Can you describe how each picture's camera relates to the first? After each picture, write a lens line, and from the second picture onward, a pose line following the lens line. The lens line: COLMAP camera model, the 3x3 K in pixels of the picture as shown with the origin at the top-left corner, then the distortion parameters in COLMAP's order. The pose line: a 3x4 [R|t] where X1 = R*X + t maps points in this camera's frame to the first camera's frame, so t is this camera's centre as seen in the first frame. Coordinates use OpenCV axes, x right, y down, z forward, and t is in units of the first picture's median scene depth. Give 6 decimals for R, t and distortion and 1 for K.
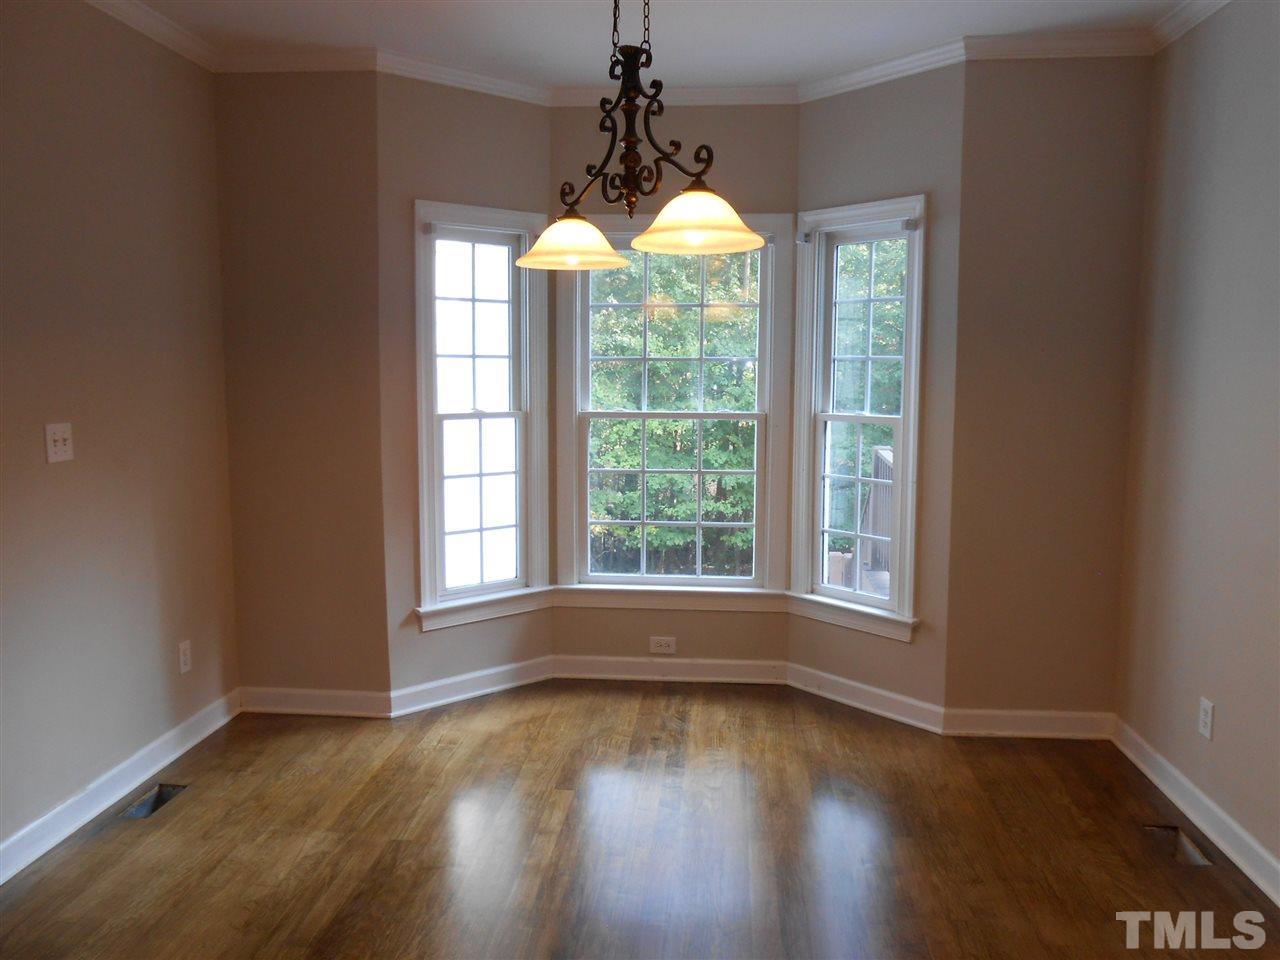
lens RADIAL K [[949.4, 0, 640.0], [0, 949.4, 480.0], [0, 0, 1]] dist [-0.033433, 0.054615]
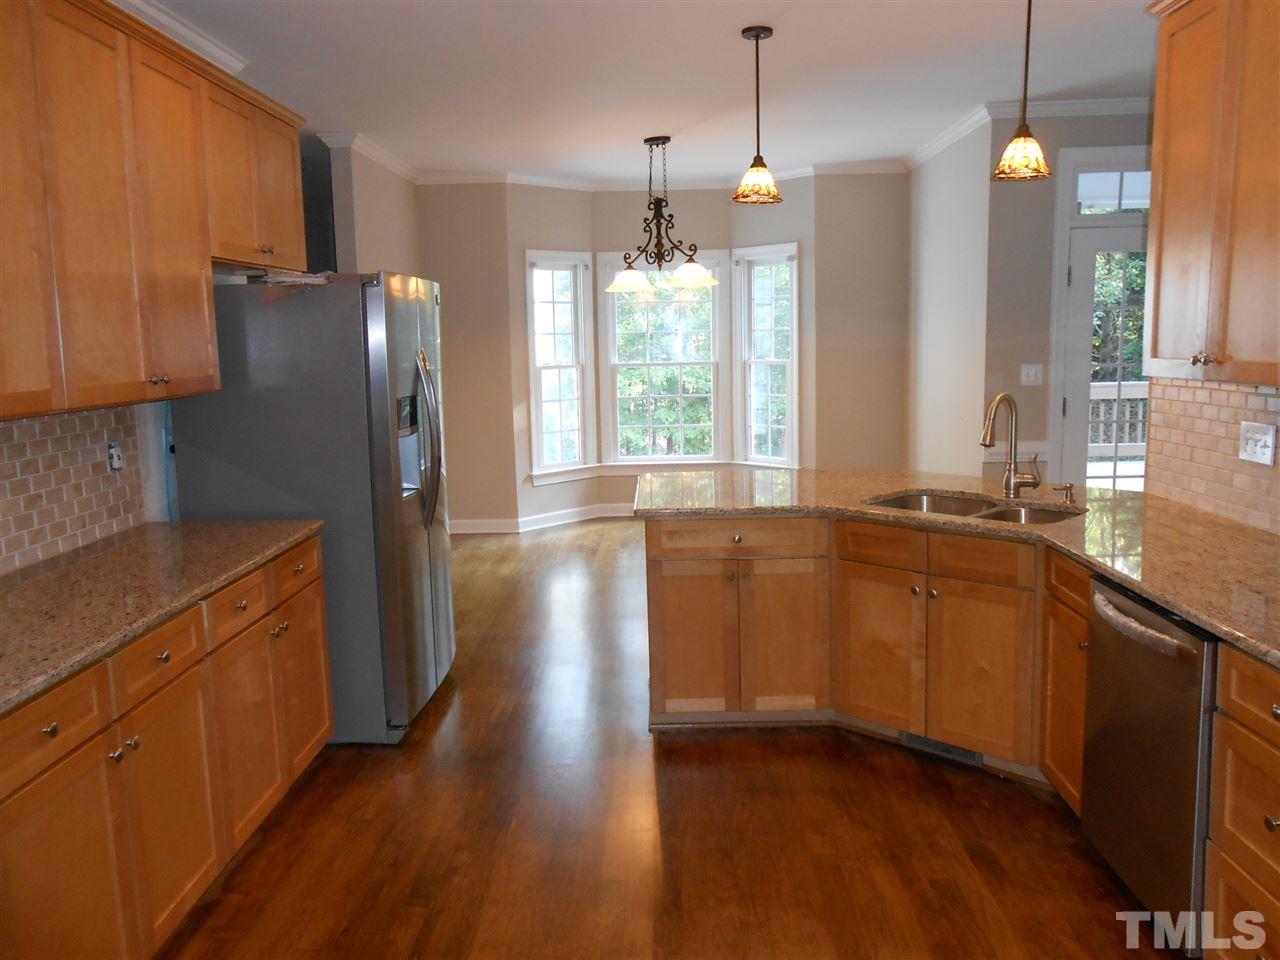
lens RADIAL K [[1008.3, 0, 632.1], [0, 1008.3, 480.3], [0, 0, 1]] dist [-0.044694, 0.072061]
pose [[0.997695, -0.034221, 0.058603, -0.156851], [0.033072, 0.999243, 0.020464, 0.117746], [-0.059259, -0.018479, 0.998072, -0.953903]]
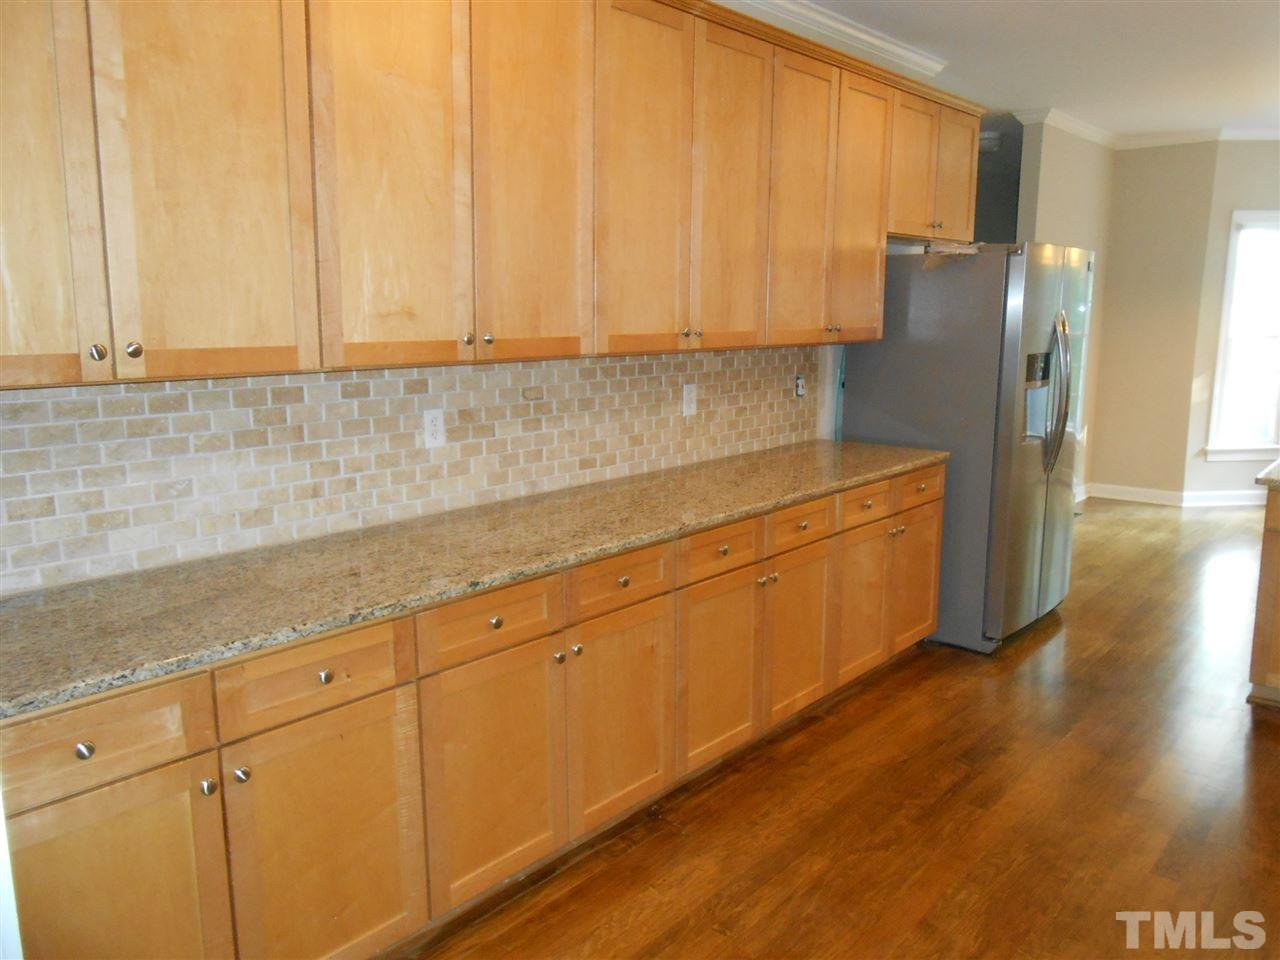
lens RADIAL K [[1008.3, 0, 632.1], [0, 1008.3, 480.3], [0, 0, 1]] dist [-0.044694, 0.072061]
pose [[0.813170, 0.094147, -0.574361, -0.029223], [-0.067182, 0.995417, 0.068050, 0.143506], [0.578135, -0.016749, 0.815769, -1.125105]]
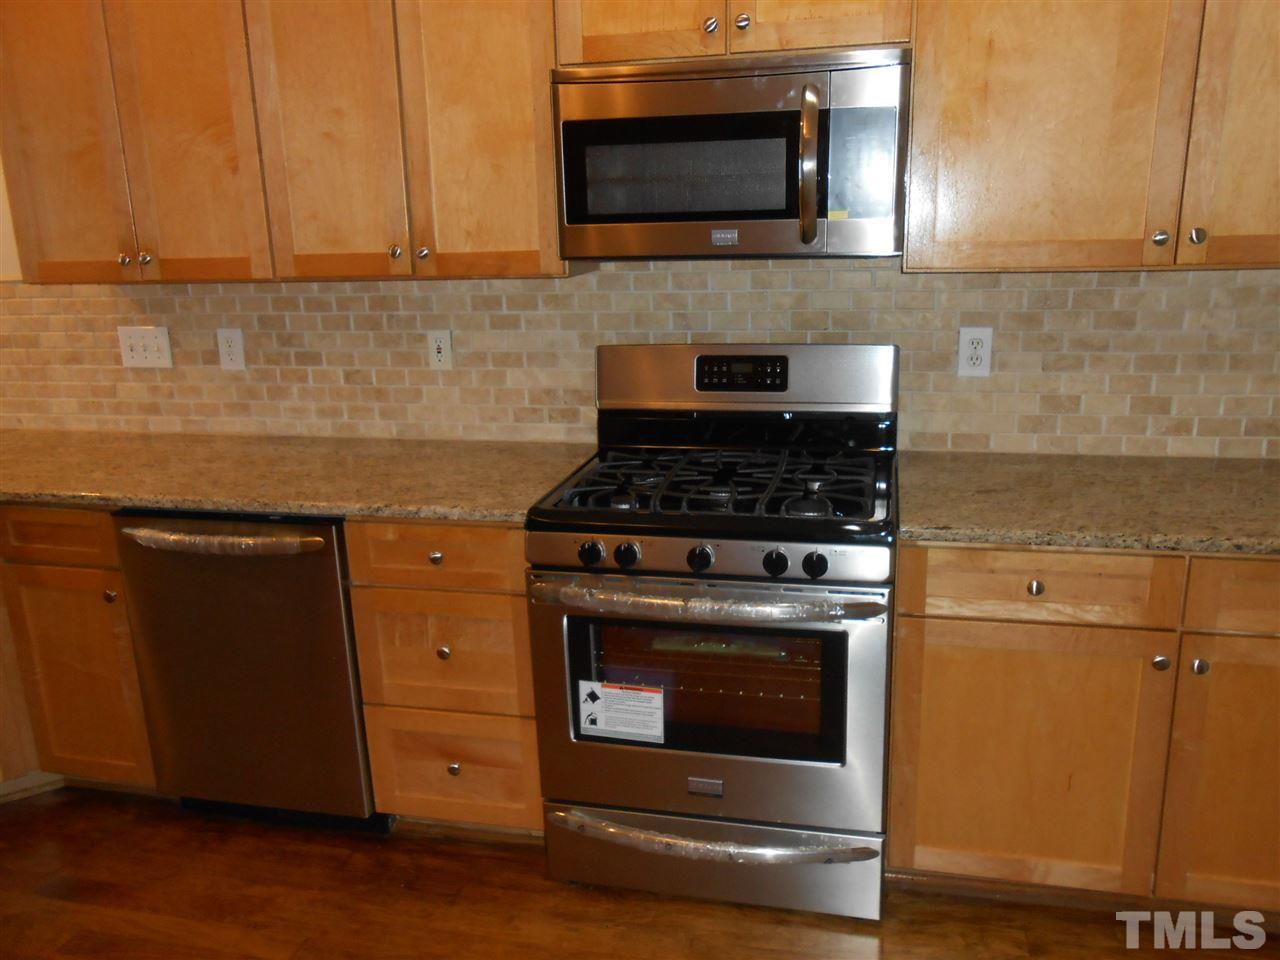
lens RADIAL K [[1008.3, 0, 632.1], [0, 1008.3, 480.3], [0, 0, 1]] dist [-0.044694, 0.072061]
pose [[0.120325, -0.249116, 0.960970, -0.347967], [0.147291, 0.961769, 0.230880, 0.095042], [-0.981747, 0.113762, 0.152418, -0.658707]]
